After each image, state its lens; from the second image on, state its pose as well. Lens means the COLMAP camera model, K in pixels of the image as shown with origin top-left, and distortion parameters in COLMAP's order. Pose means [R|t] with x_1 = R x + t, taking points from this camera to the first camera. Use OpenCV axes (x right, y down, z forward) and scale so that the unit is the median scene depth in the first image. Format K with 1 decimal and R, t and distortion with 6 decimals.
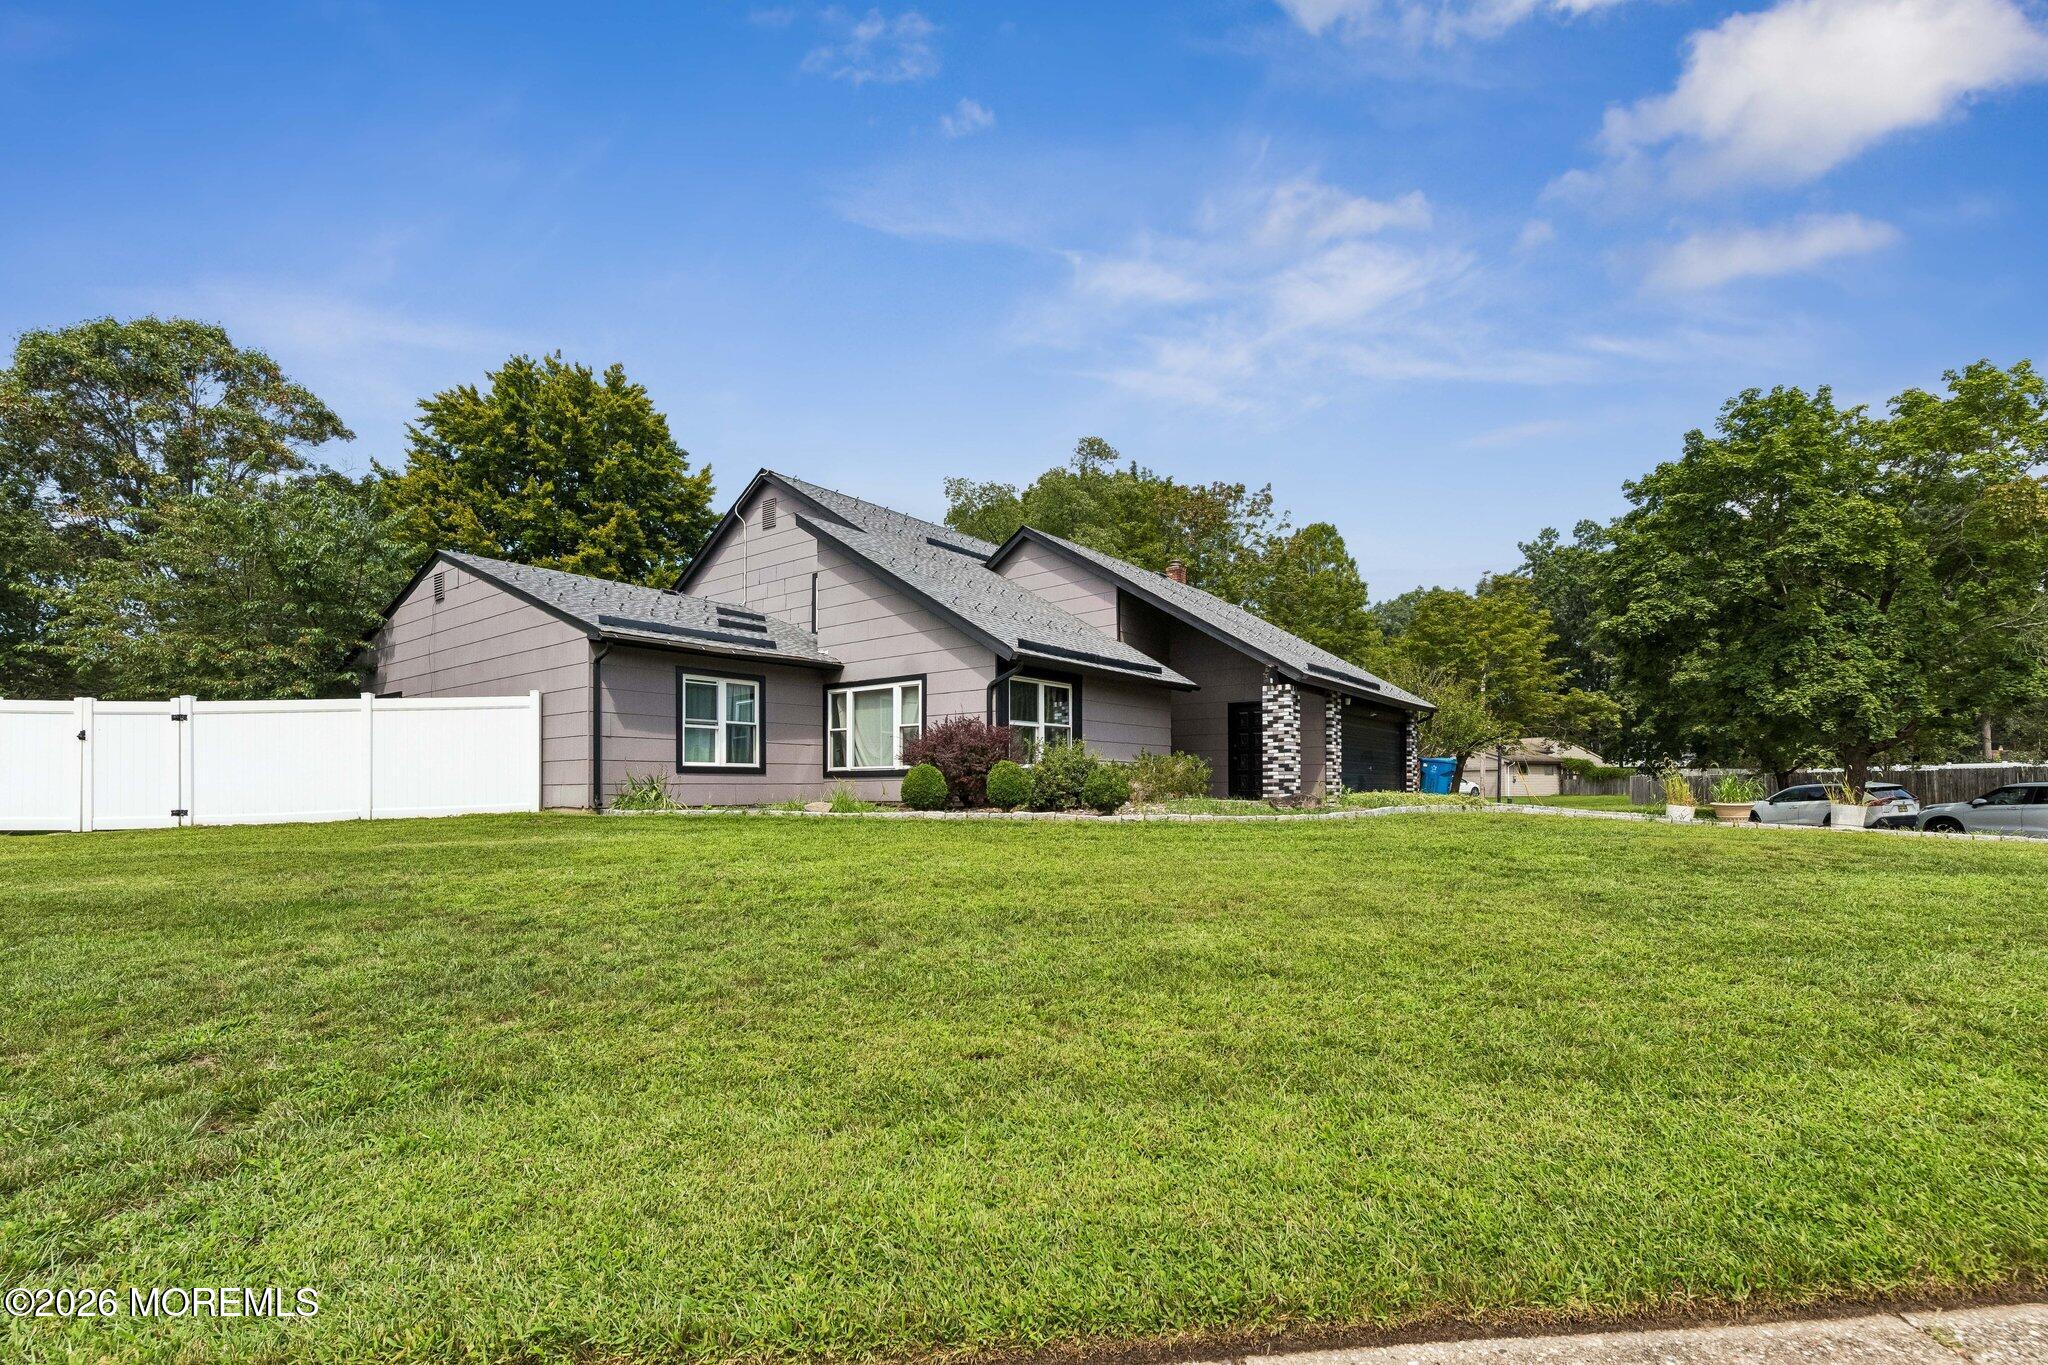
lens RADIAL K [[894.5, 0, 1023.3], [0, 894.5, 684.5], [0, 0, 1]] dist [0.001130, 0.000185]
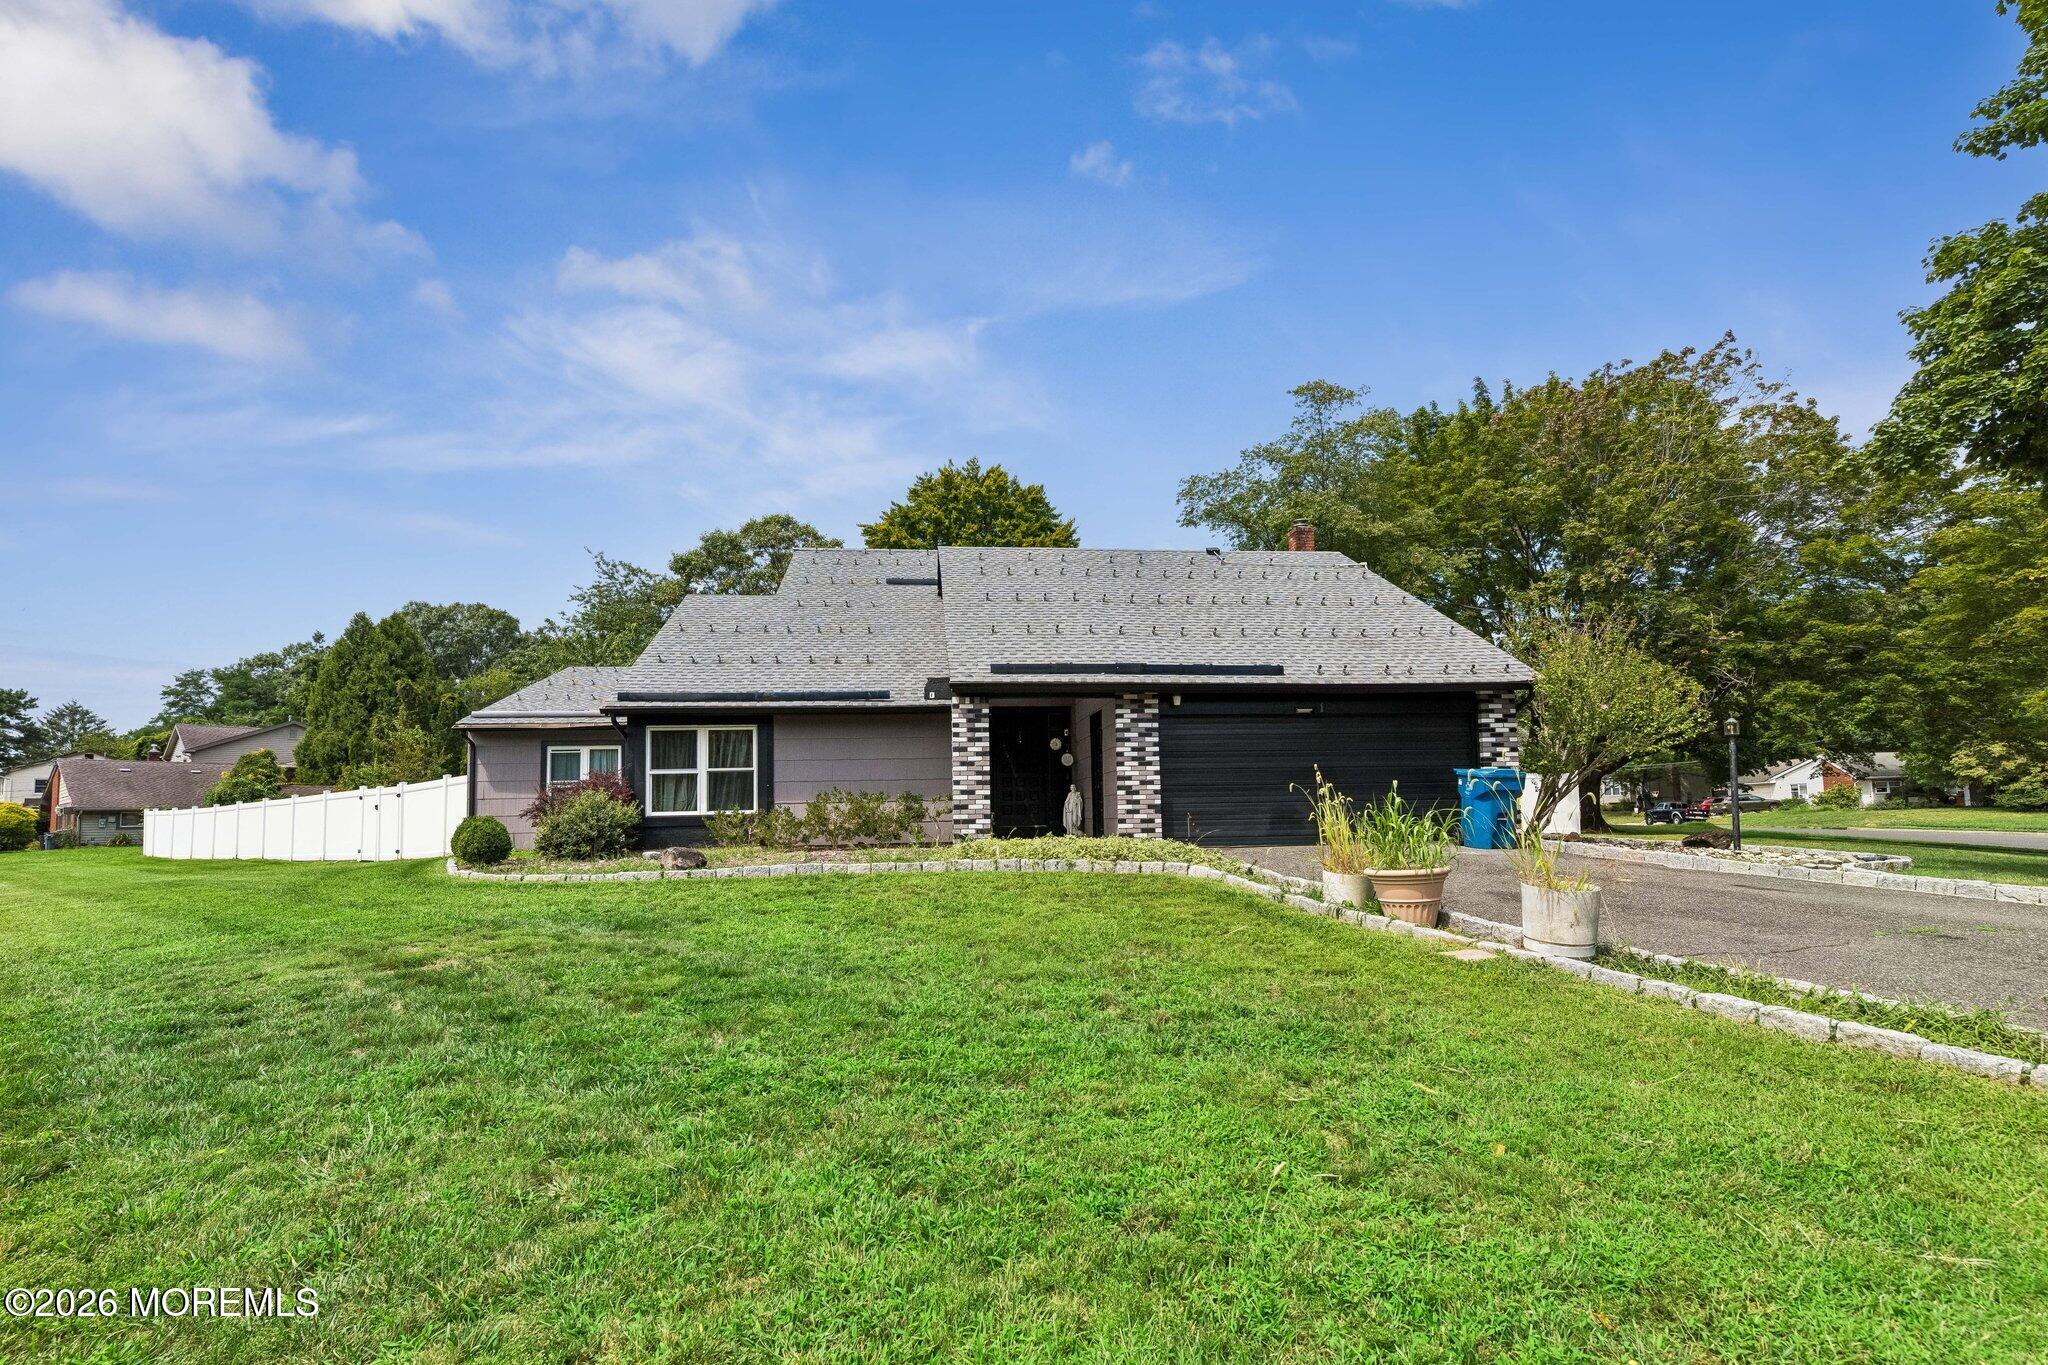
lens RADIAL K [[894.5, 0, 1023.4], [0, 894.5, 680.7], [0, 0, 1]] dist [0.001130, 0.000185]
pose [[0.699921, -0.120353, -0.704007, 0.982156], [0.096348, 0.992600, -0.073901, 0.053467], [0.707692, -0.016104, 0.706338, 0.560109]]
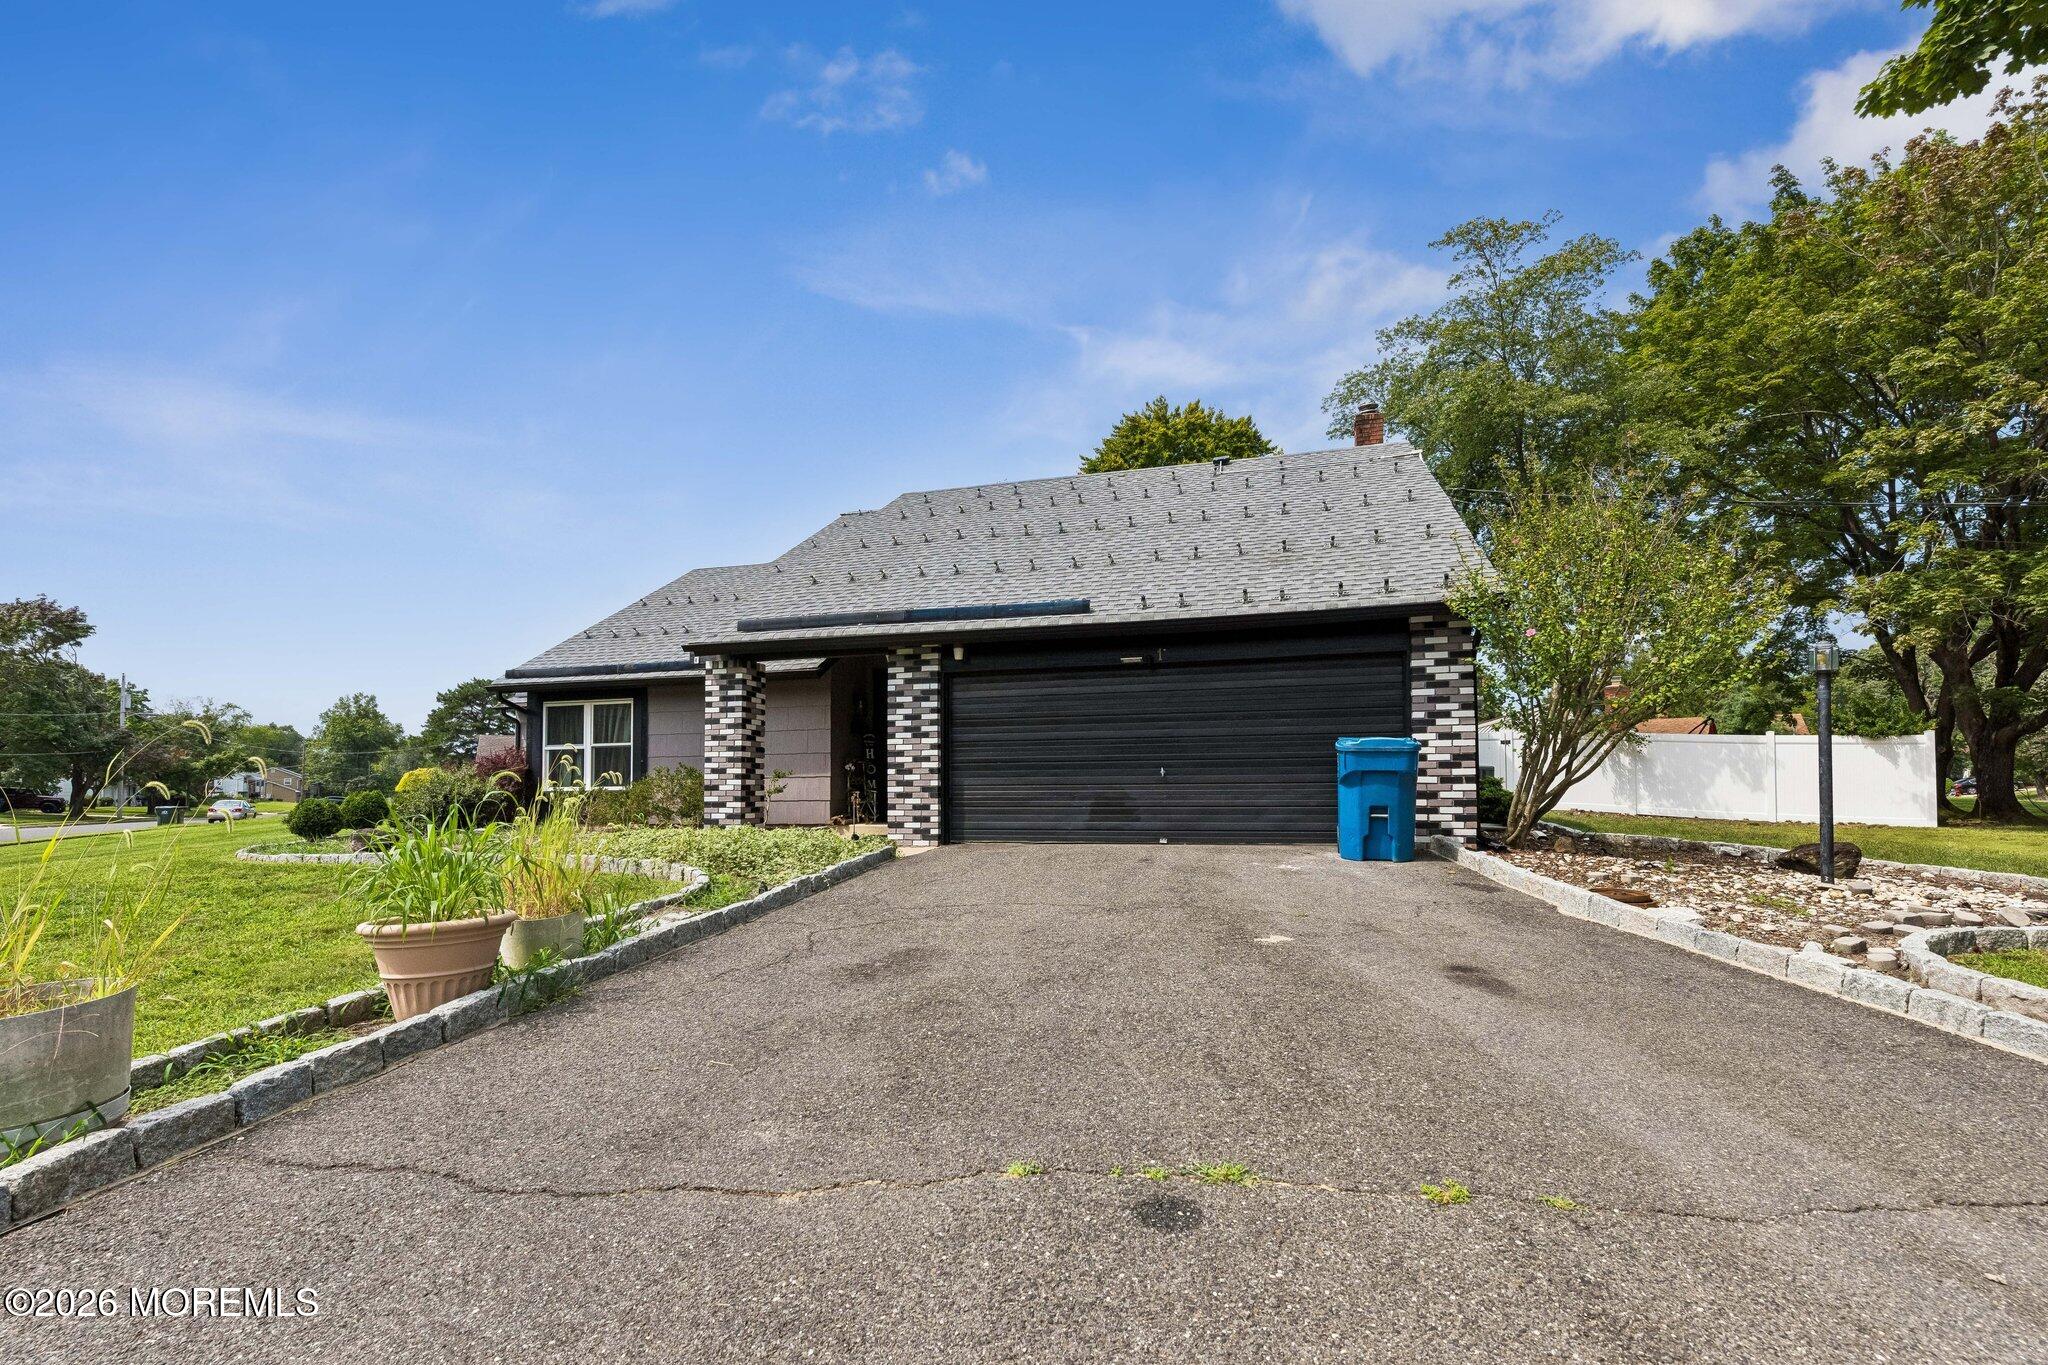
lens RADIAL K [[894.5, 0, 1026.0], [0, 894.5, 687.2], [0, 0, 1]] dist [0.001130, 0.000185]
pose [[0.387345, -0.104500, -0.915993, 1.110491], [0.110407, 0.991663, -0.066446, 0.099074], [0.915300, -0.075395, 0.395653, 1.064623]]
